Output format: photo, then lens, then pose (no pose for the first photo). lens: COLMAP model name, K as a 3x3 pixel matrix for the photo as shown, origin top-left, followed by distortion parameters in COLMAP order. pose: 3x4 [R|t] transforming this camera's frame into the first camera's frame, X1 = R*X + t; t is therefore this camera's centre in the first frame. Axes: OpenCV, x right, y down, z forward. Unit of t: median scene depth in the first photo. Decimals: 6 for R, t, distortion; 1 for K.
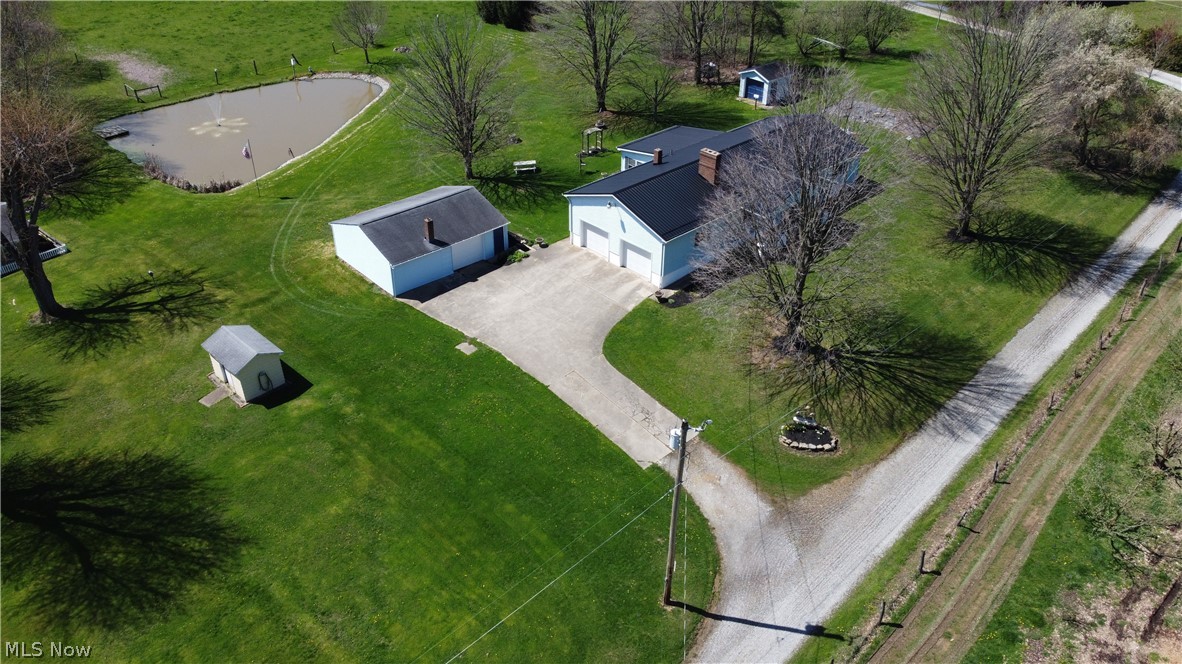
lens RADIAL K [[903.4, 0, 583.9], [0, 903.4, 331.5], [0, 0, 1]] dist [-0.003176, -0.000609]
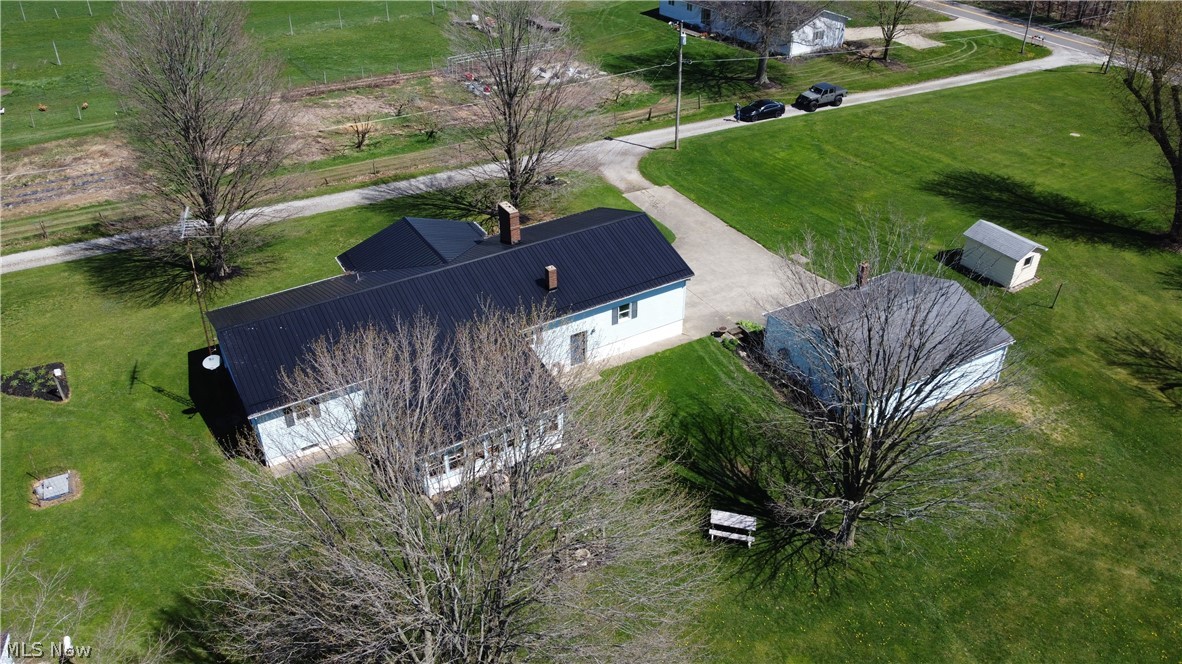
lens RADIAL K [[892.5, 0, 586.0], [0, 892.5, 336.3], [0, 0, 1]] dist [-0.001461, -0.005484]
pose [[-0.975046, -0.117386, 0.188428, -0.081386], [0.125873, 0.406827, 0.904791, -0.822280], [-0.182868, 0.905931, -0.381900, 1.348168]]
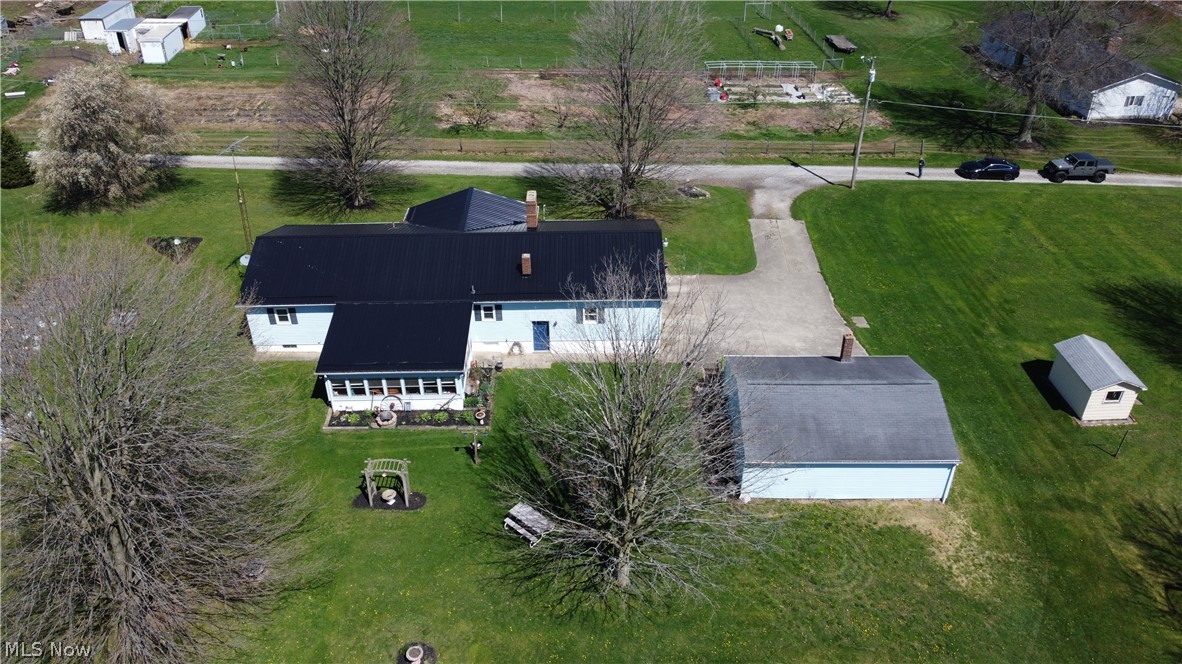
lens RADIAL K [[892.5, 0, 586.0], [0, 892.5, 336.3], [0, 0, 1]] dist [-0.001461, -0.005484]
pose [[-0.736869, -0.367374, 0.567503, -0.415325], [0.373354, 0.478679, 0.794653, -0.766896], [-0.563587, 0.797435, -0.215563, 1.226288]]
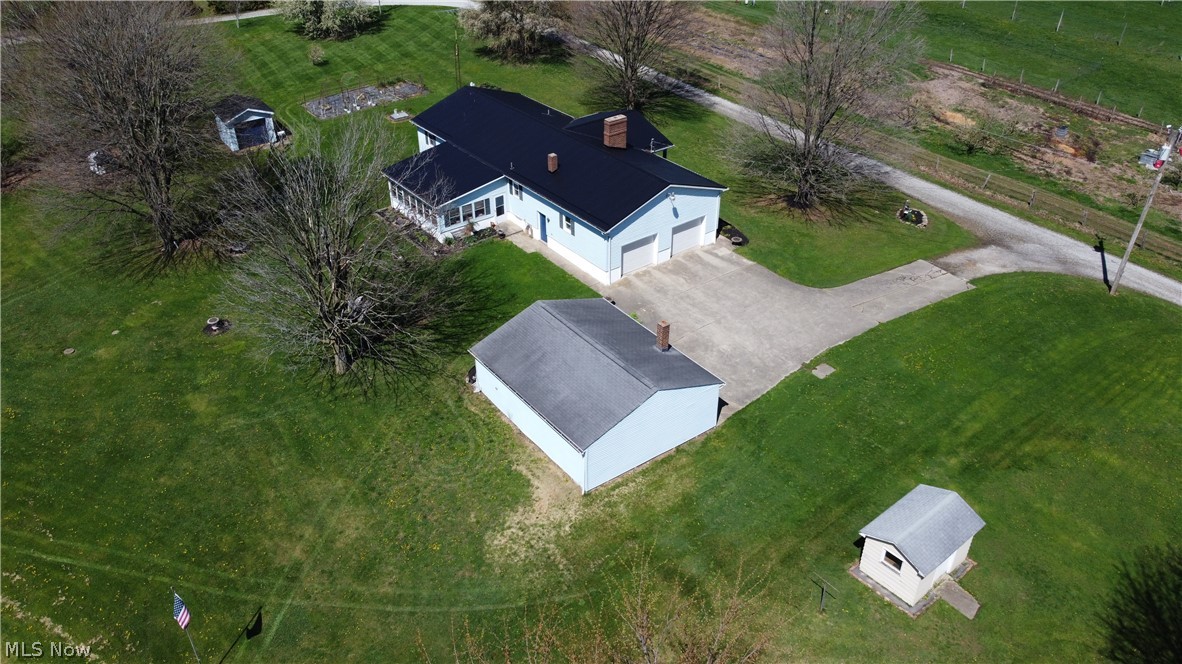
lens RADIAL K [[894.4, 0, 591.0], [0, 894.4, 332.0], [0, 0, 1]] dist [0.001707, -0.000922]
pose [[0.094528, -0.549254, 0.830292, -0.741645], [0.543708, 0.727135, 0.419113, -0.430622], [-0.833934, 0.411818, 0.367368, 0.749837]]
